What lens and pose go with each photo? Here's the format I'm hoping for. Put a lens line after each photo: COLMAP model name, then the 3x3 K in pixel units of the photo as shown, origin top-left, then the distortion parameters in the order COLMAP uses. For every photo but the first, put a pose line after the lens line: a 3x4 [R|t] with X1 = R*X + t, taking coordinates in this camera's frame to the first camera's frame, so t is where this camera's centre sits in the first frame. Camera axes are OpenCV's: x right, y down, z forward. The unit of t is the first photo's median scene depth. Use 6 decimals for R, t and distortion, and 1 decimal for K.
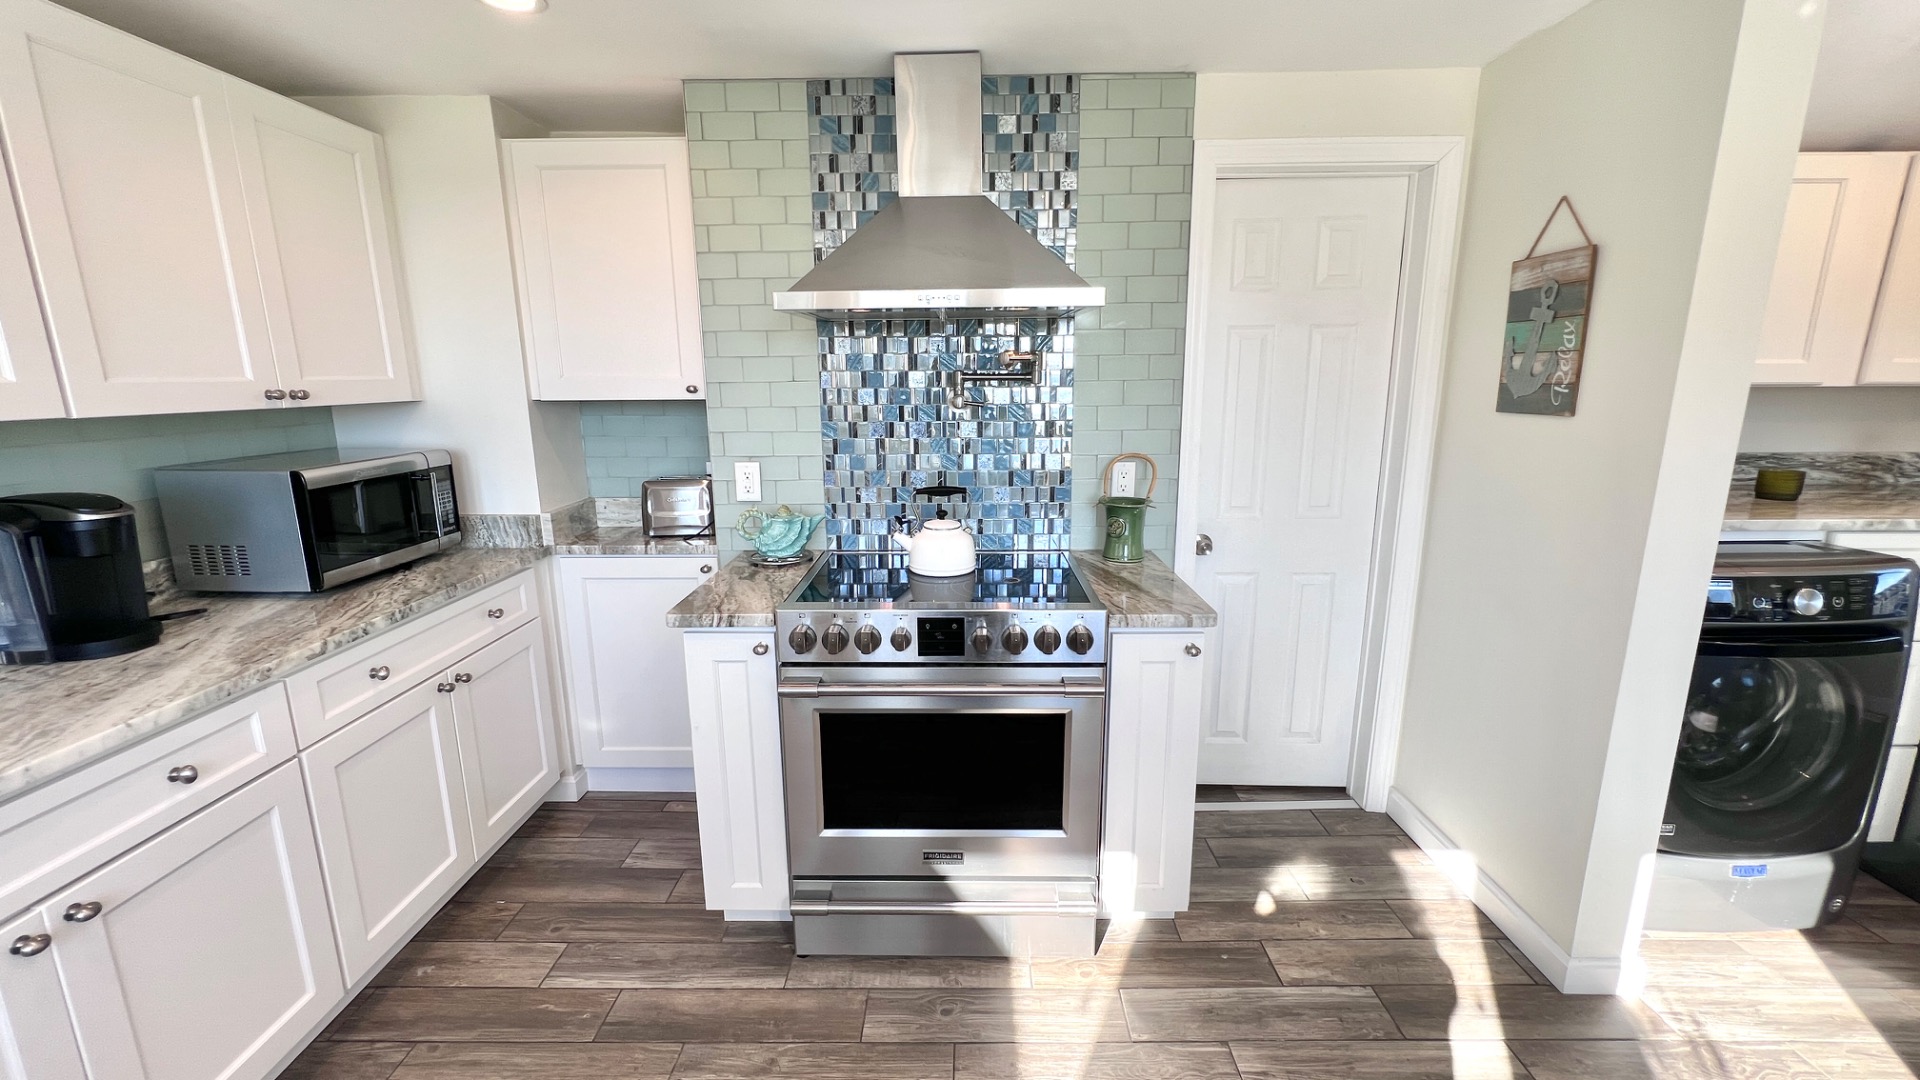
lens RADIAL K [[770.8, 0, 957.3], [0, 770.8, 535.6], [0, 0, 1]] dist [-0.000849, 0.000304]
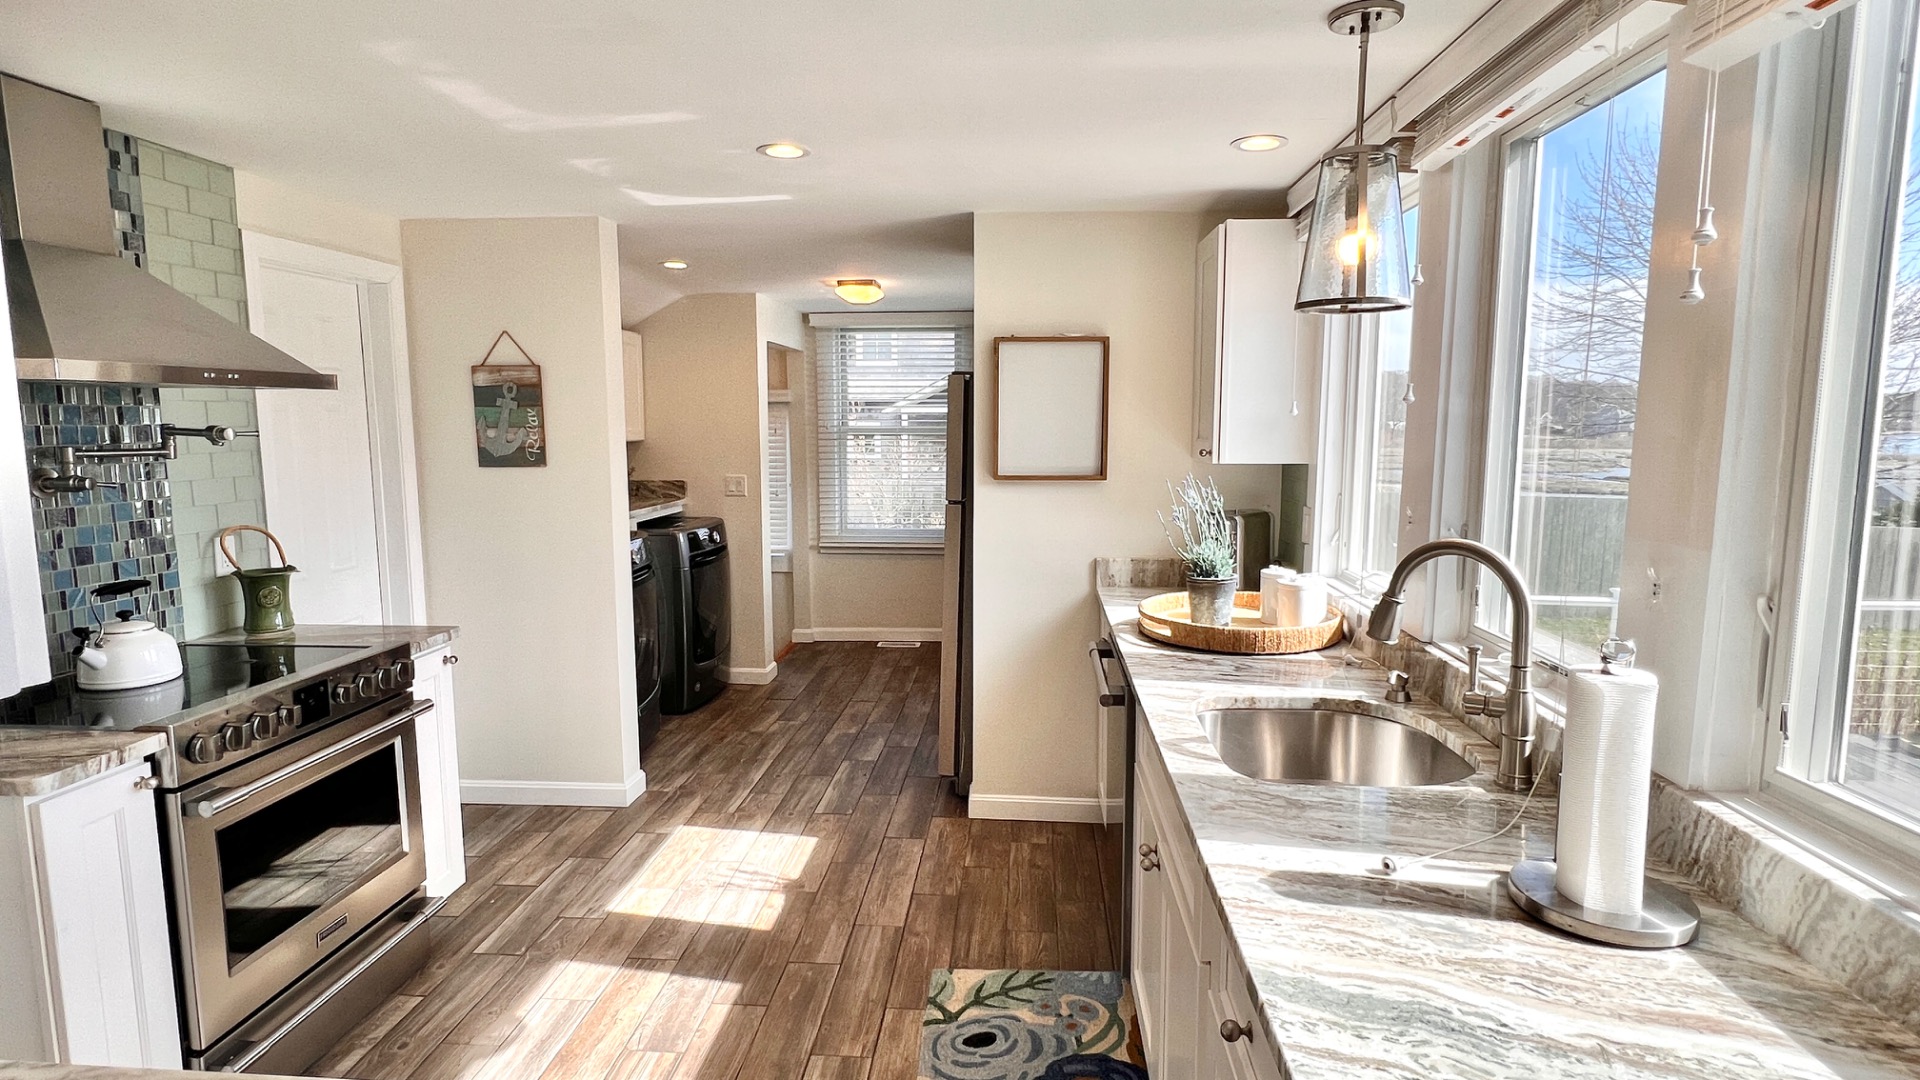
lens RADIAL K [[976.9, 0, 960.0], [0, 976.9, 540.0], [0, 0, 1]] dist [-0.000429, -0.000072]
pose [[0.056650, -0.115724, 0.991665, -1.149548], [0.209020, 0.972623, 0.101562, -0.028727], [-0.976269, 0.201524, 0.079288, 0.012756]]
